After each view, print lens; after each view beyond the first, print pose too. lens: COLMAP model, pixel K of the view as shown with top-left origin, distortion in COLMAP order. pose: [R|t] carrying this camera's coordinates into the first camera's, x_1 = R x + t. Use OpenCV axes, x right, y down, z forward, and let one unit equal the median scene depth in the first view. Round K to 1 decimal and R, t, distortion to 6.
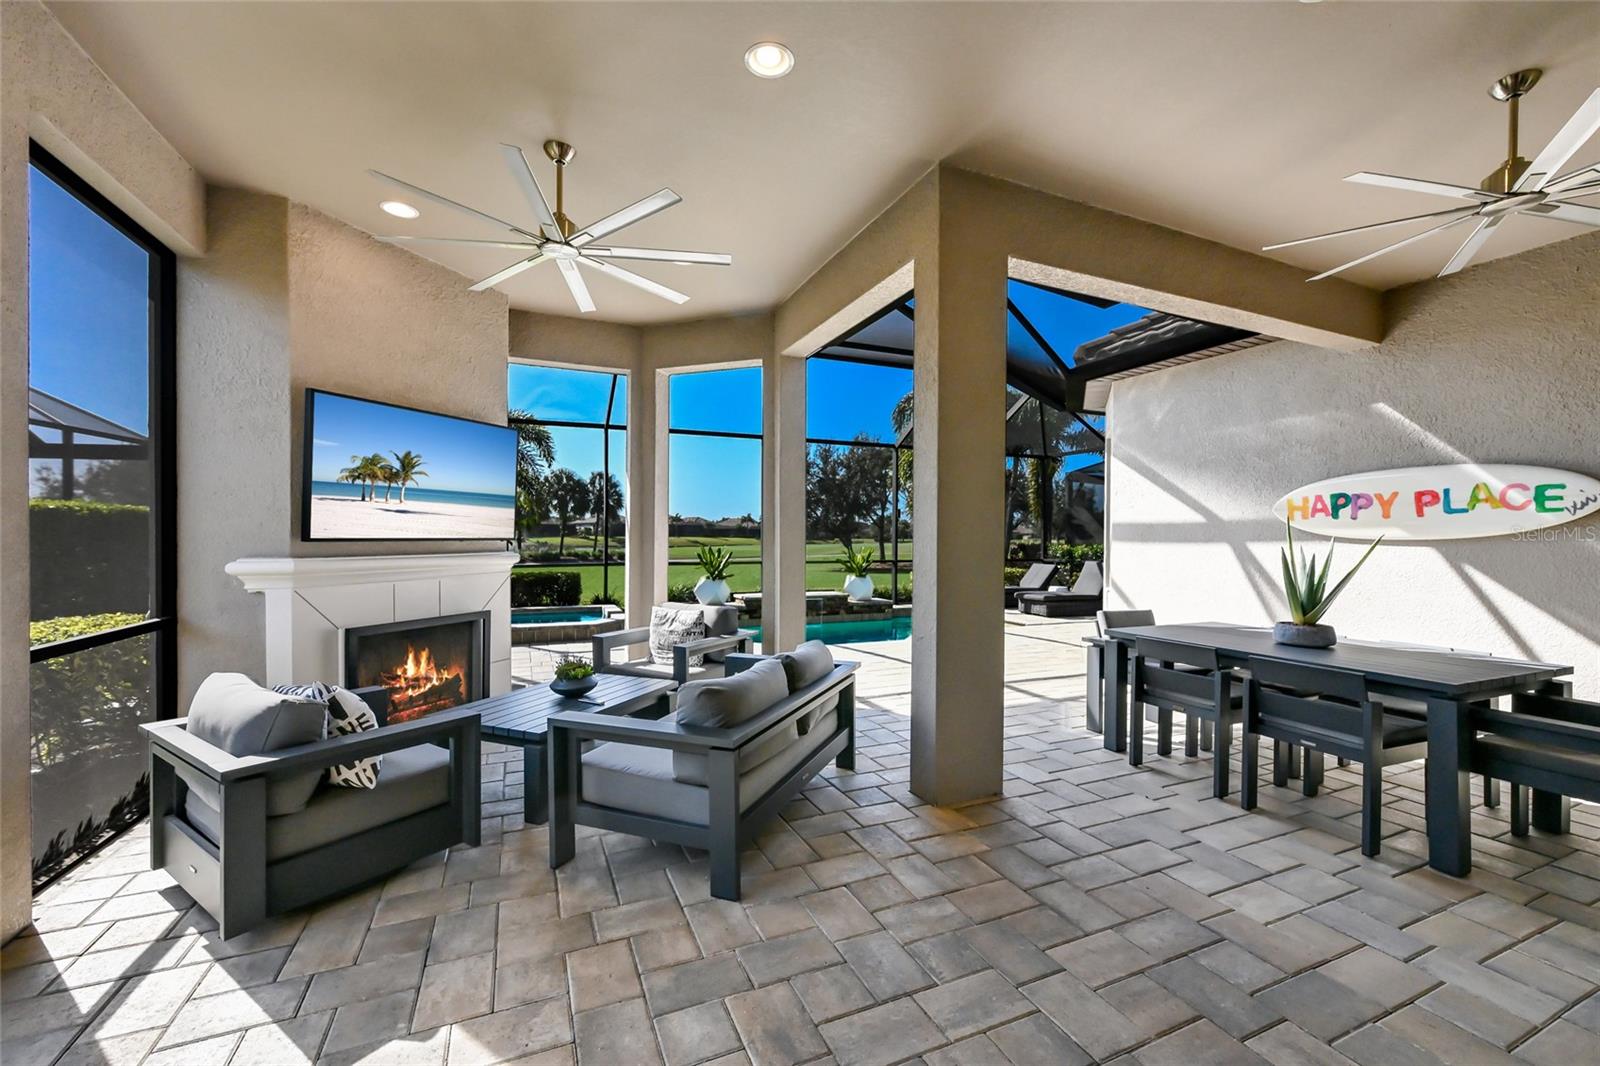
lens RADIAL K [[647.4, 0, 801.1], [0, 647.4, 542.8], [0, 0, 1]] dist [-0.001194, -0.000005]
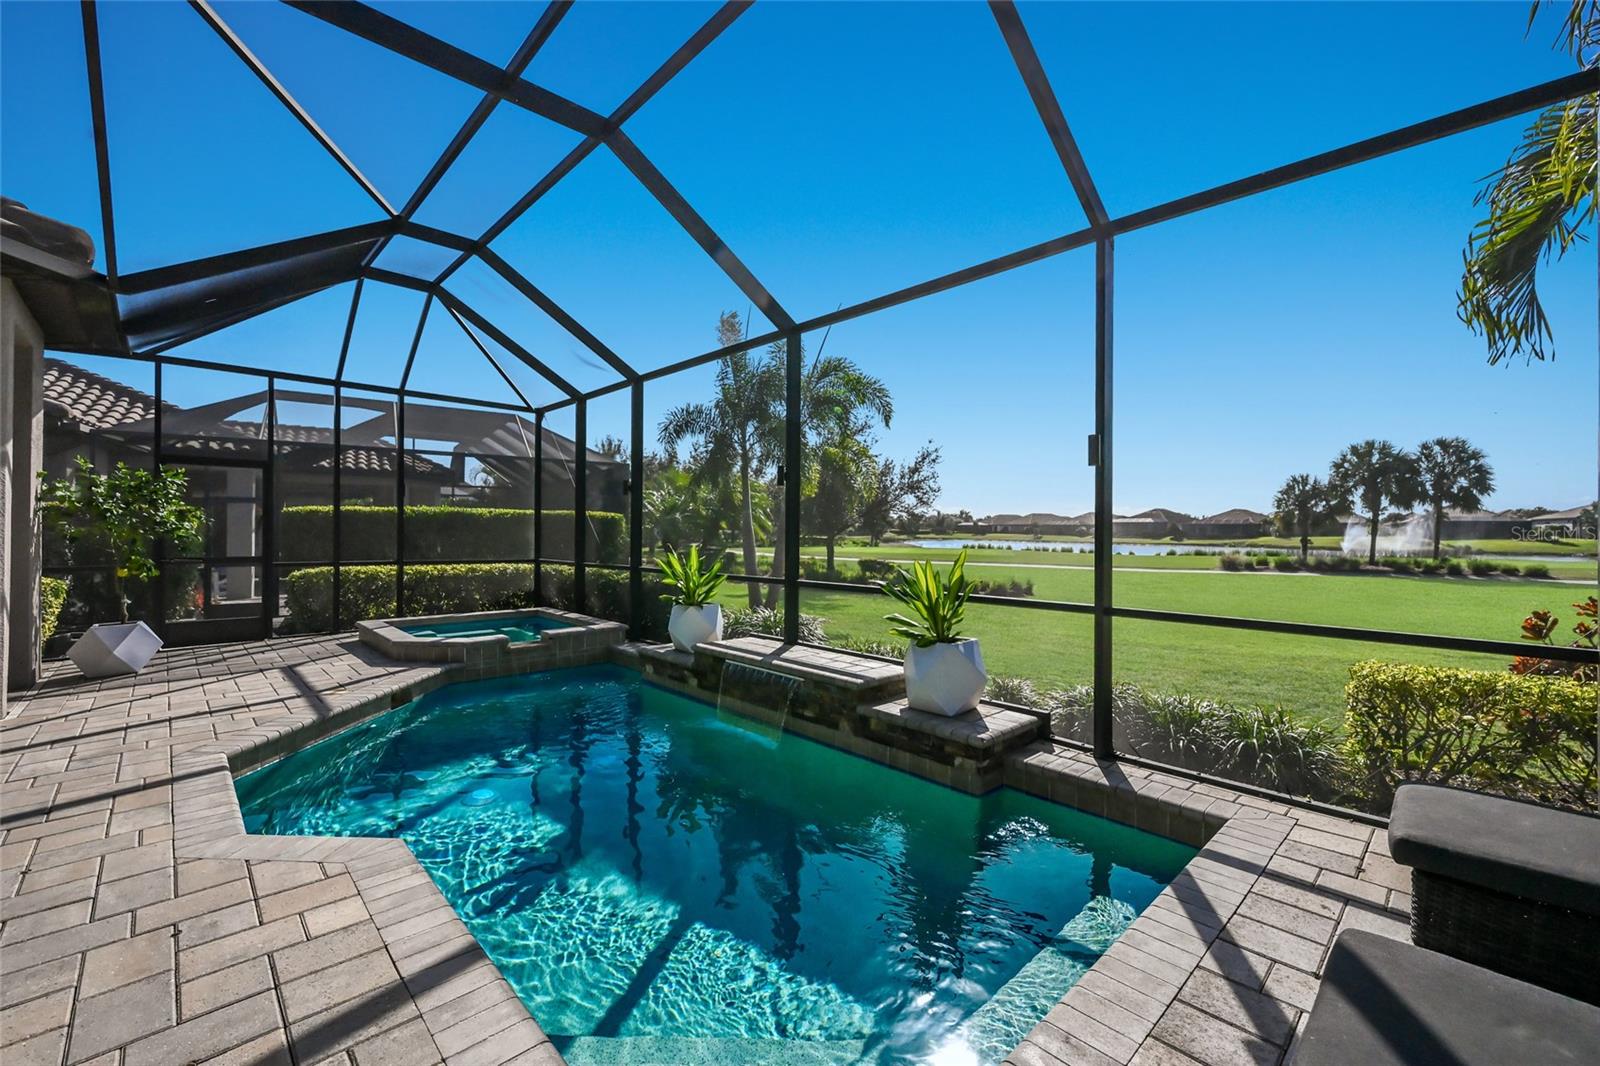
lens RADIAL K [[648.9, 0, 800.0], [0, 648.9, 533.0], [0, 0, 1]] dist [-0.001386, -0.000107]
pose [[0.346626, 0.000744, -0.938003, 0.770642], [-0.015686, 0.999864, -0.005003, -0.015230], [0.937872, 0.016448, 0.346591, 1.949783]]
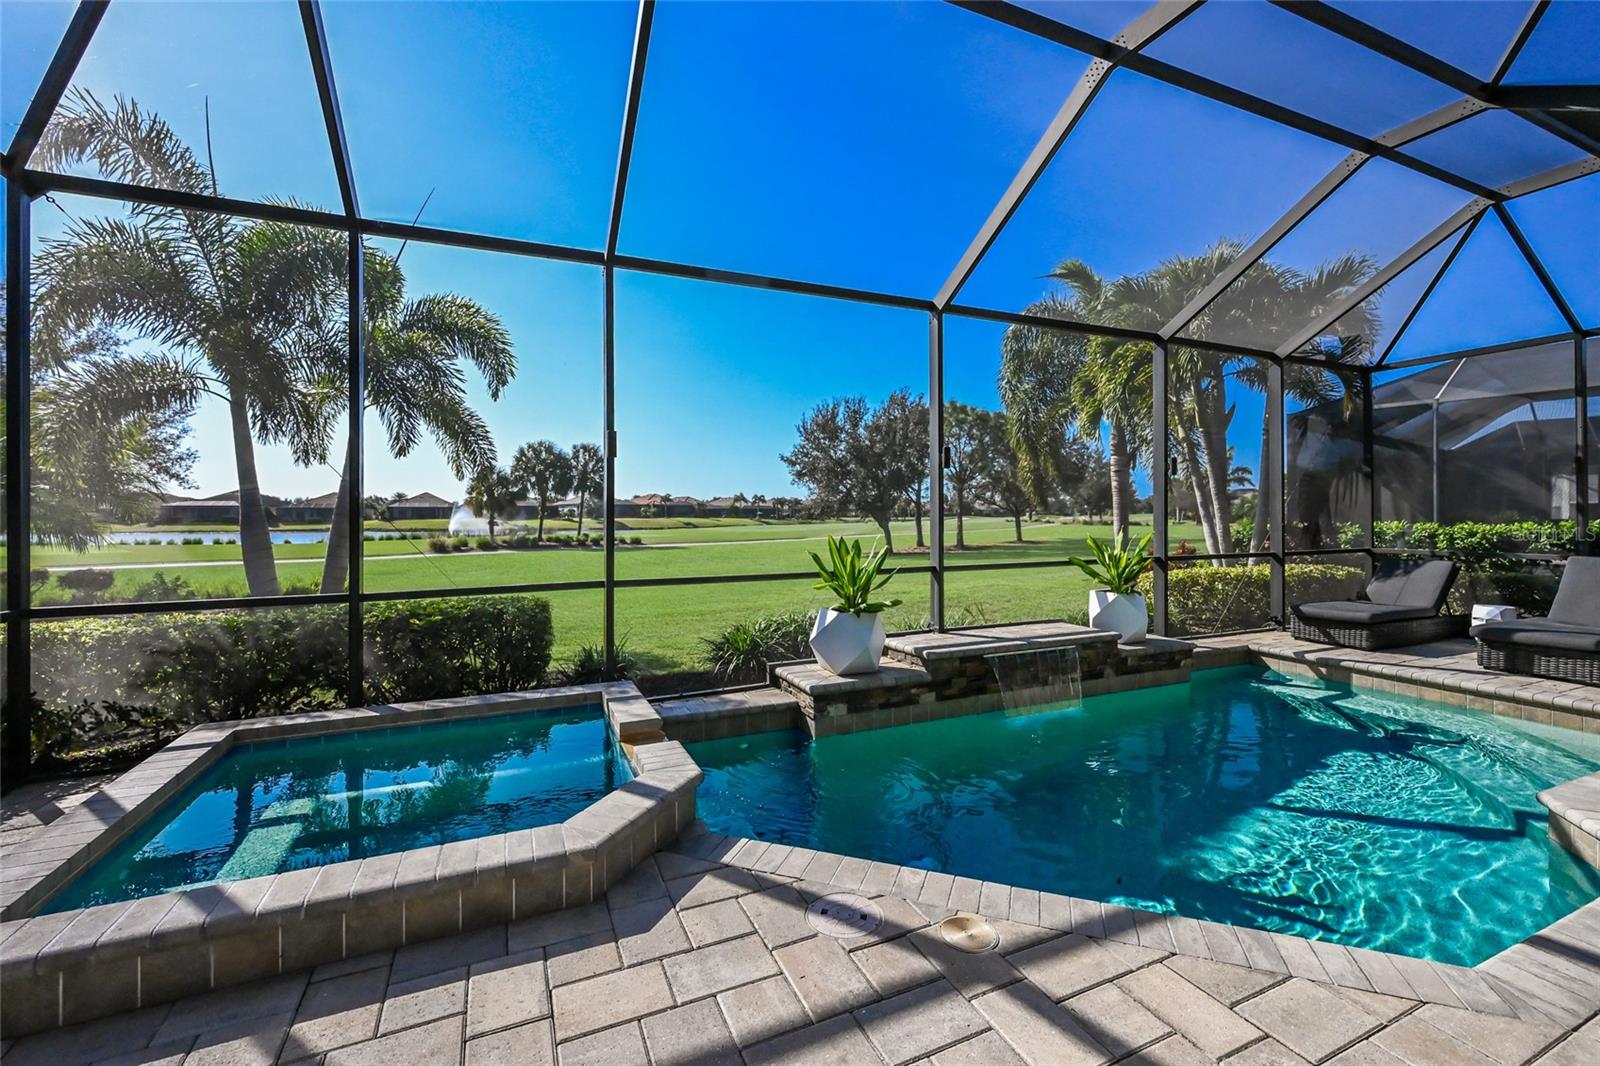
lens RADIAL K [[671.0, 0, 801.9], [0, 671.0, 508.9], [0, 0, 1]] dist [0.000145, 0.000015]
pose [[0.999852, -0.011718, 0.012591, -0.353593], [0.011969, 0.999728, -0.020038, -0.009959], [-0.012353, 0.020186, 0.999720, 1.095605]]
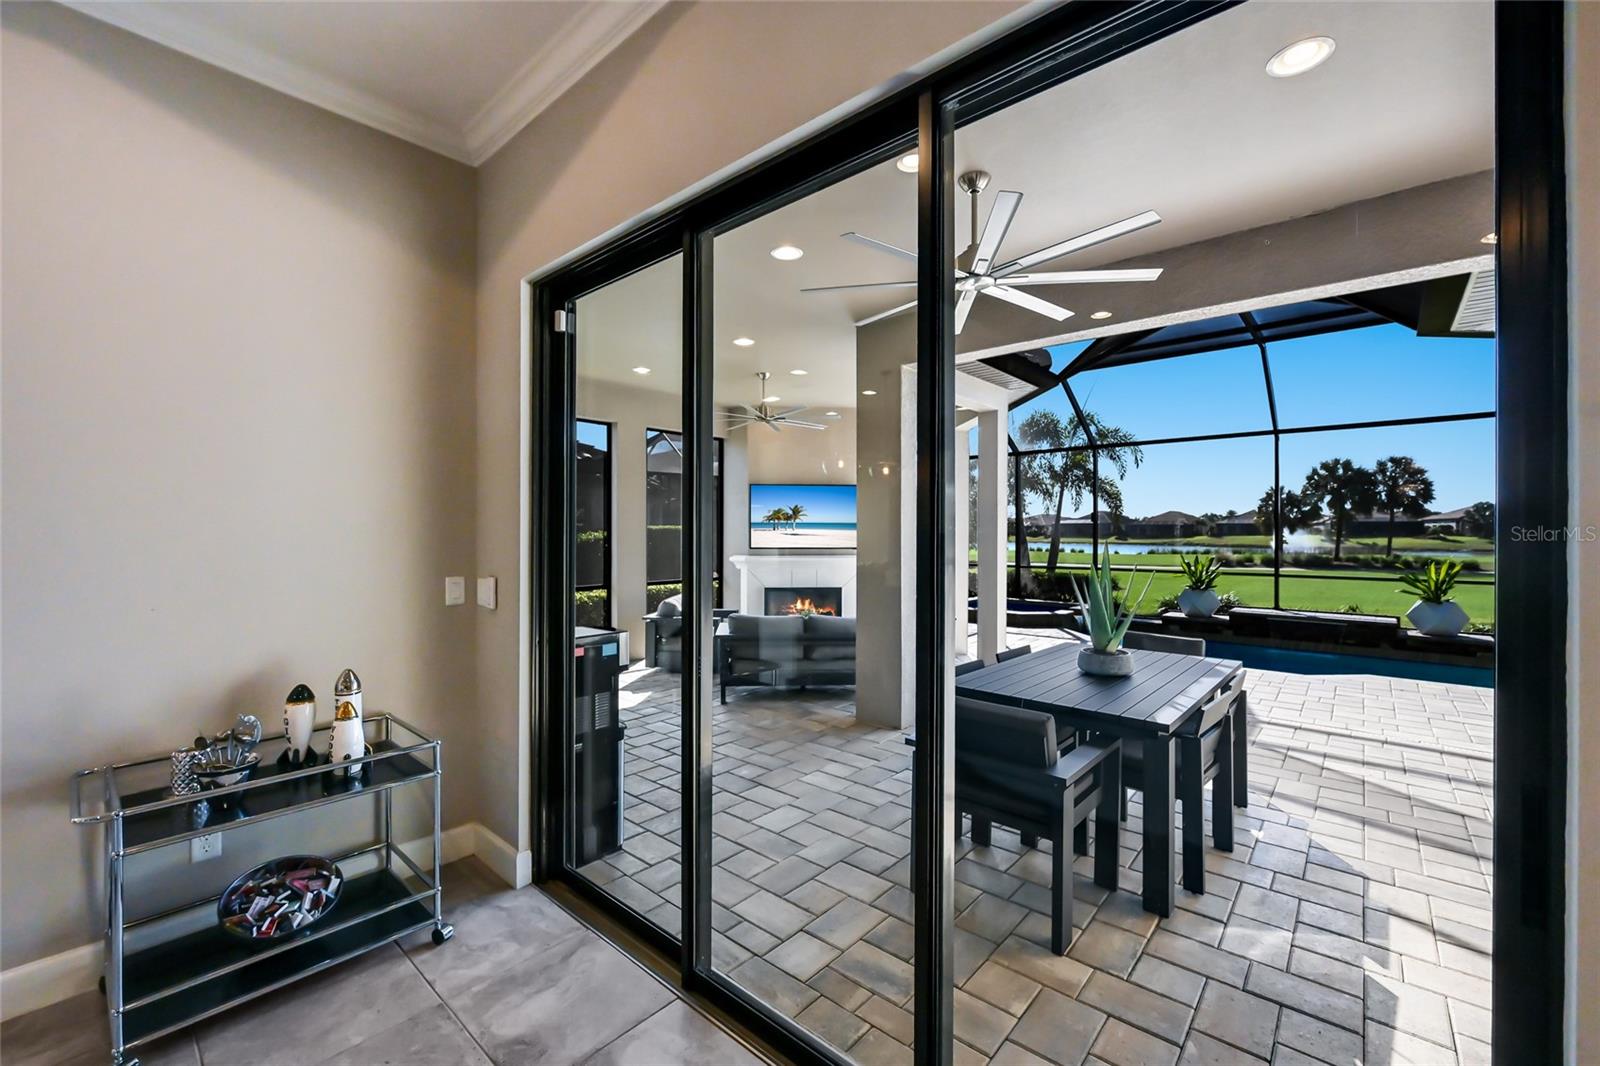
lens RADIAL K [[647.4, 0, 801.1], [0, 647.4, 542.8], [0, 0, 1]] dist [-0.001194, -0.000005]
pose [[0.430186, 0.009507, -0.902690, 0.969273], [-0.008804, 0.999941, 0.006335, -0.026989], [0.902697, 0.005222, 0.430244, 0.104272]]
